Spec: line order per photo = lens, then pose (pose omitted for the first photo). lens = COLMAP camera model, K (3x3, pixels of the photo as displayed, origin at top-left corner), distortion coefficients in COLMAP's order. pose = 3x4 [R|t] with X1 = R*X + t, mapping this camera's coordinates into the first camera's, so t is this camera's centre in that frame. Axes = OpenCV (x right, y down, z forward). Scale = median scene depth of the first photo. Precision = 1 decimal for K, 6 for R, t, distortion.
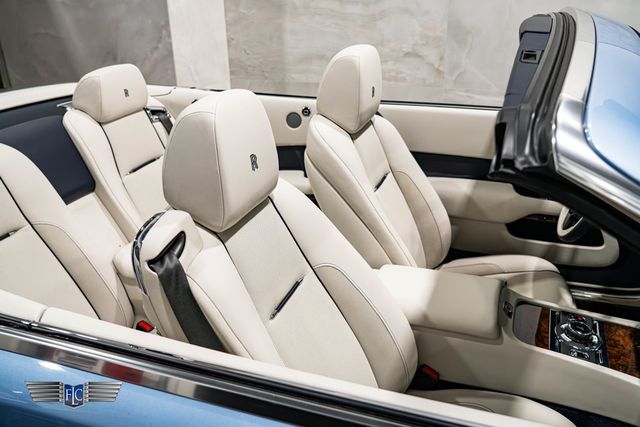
lens RADIAL K [[613.8, 0, 320.0], [0, 613.8, 213.5], [0, 0, 1]] dist [0.012406, 0.020595]
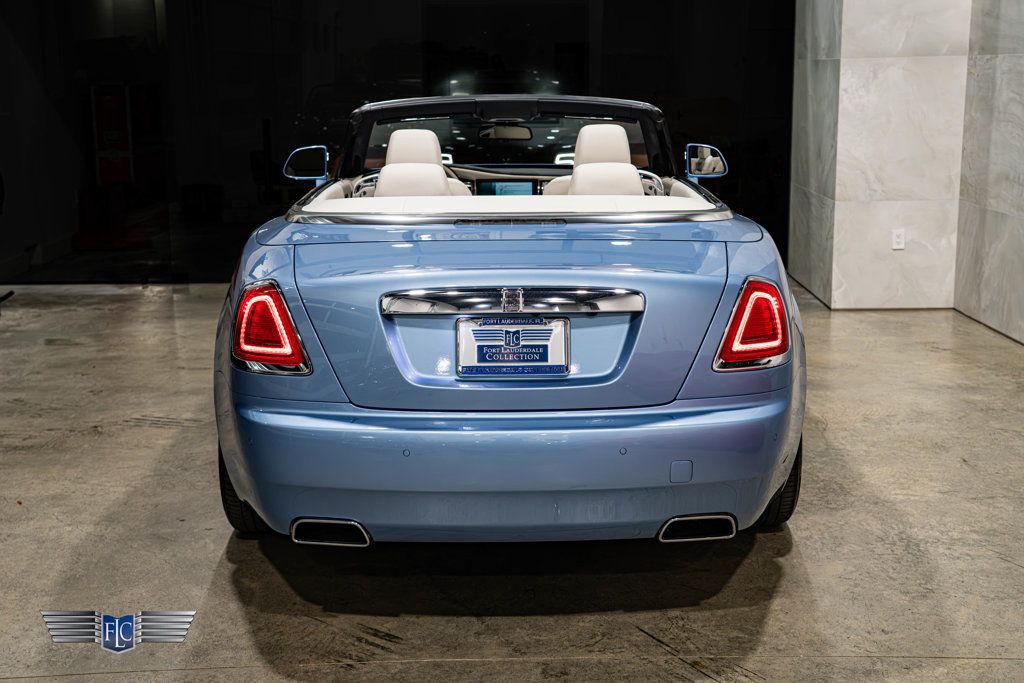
lens RADIAL K [[1411.3, 0, 512.0], [0, 1411.3, 341.5], [0, 0, 1]] dist [0.156617, 0.002277]
pose [[0.358058, 0.197744, -0.912519, 1.478348], [-0.354018, 0.933095, 0.063291, 0.030446], [0.863982, 0.300386, 0.404107, -0.158209]]
